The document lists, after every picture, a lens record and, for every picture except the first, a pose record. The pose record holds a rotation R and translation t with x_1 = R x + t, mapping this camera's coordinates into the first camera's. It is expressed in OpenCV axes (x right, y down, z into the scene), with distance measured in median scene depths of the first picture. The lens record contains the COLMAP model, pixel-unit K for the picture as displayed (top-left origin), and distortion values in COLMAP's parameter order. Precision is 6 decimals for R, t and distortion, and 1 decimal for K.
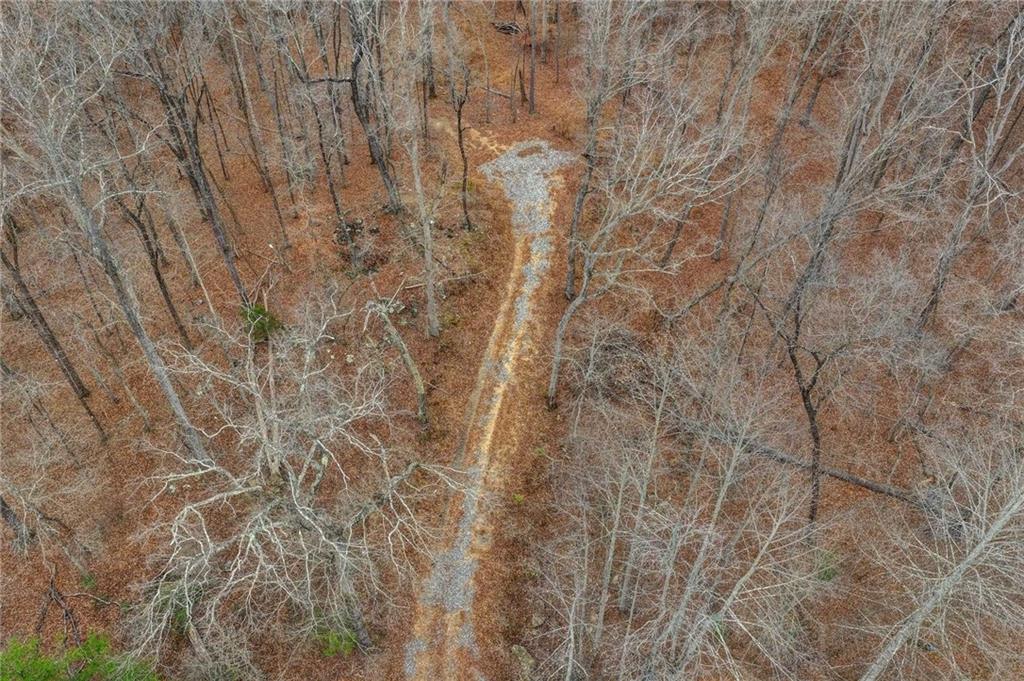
lens RADIAL K [[854.5, 0, 515.4], [0, 854.5, 337.4], [0, 0, 1]] dist [-0.013803, 0.037882]
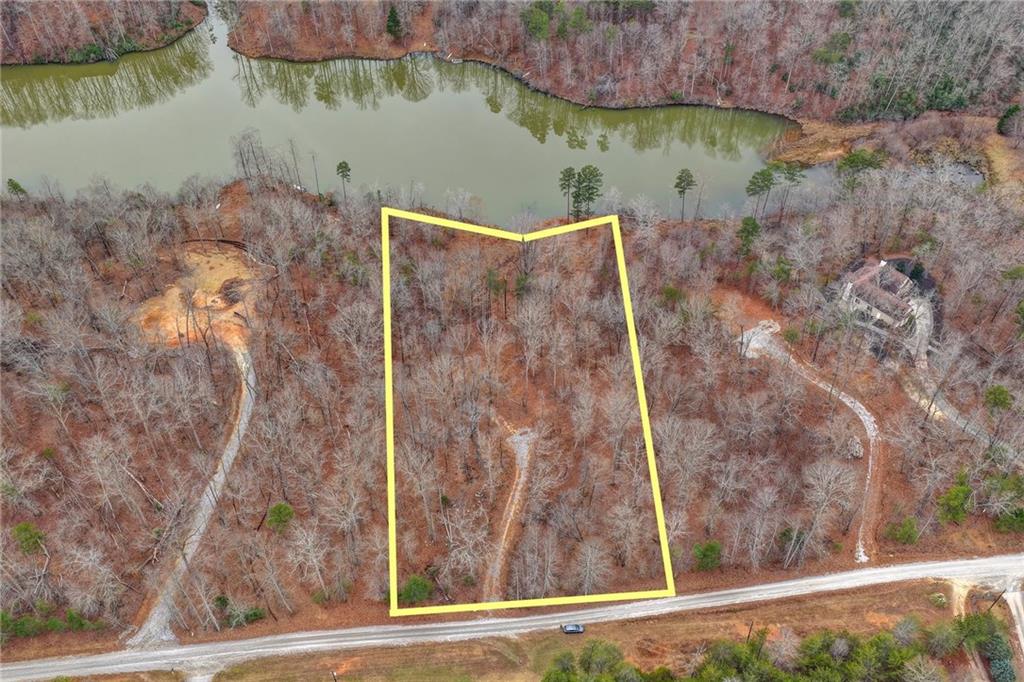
lens RADIAL K [[854.5, 0, 513.4], [0, 854.5, 339.6], [0, 0, 1]] dist [-0.013803, 0.037882]
pose [[0.998530, 0.031111, -0.044388, 0.125883], [-0.033678, 0.997730, -0.058321, -0.451225], [0.042473, 0.059730, 0.997311, -2.422713]]
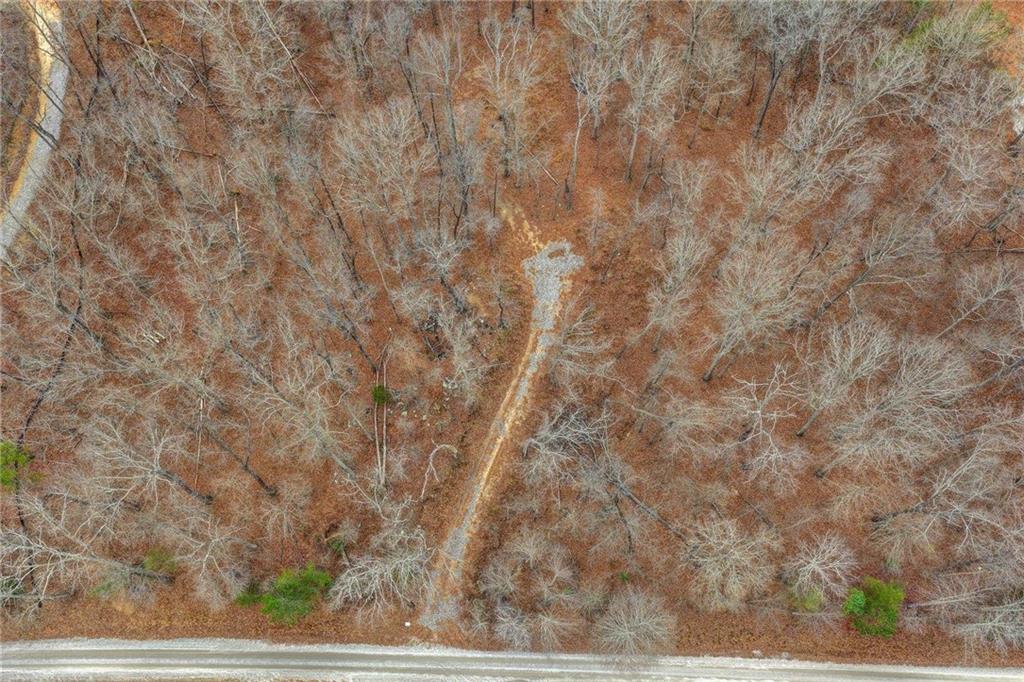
lens RADIAL K [[854.5, 0, 513.9], [0, 854.5, 343.1], [0, 0, 1]] dist [-0.013803, 0.037882]
pose [[0.979762, 0.180450, -0.086631, 0.128627], [-0.132325, 0.908626, 0.396091, -0.828234], [0.150190, -0.376611, 0.914115, -0.606896]]
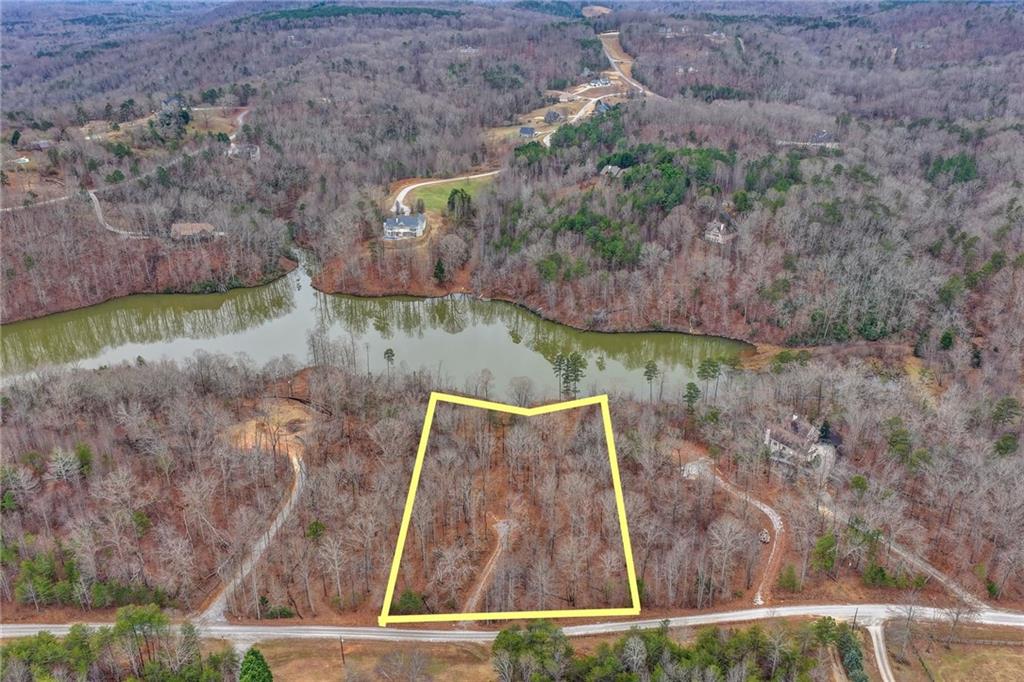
lens RADIAL K [[854.5, 0, 510.7], [0, 854.5, 340.3], [0, 0, 1]] dist [-0.013803, 0.037882]
pose [[0.992355, 0.044323, -0.115178, 0.536632], [-0.087046, 0.912962, -0.398652, 0.681086], [0.087484, 0.405631, 0.909841, -3.411027]]
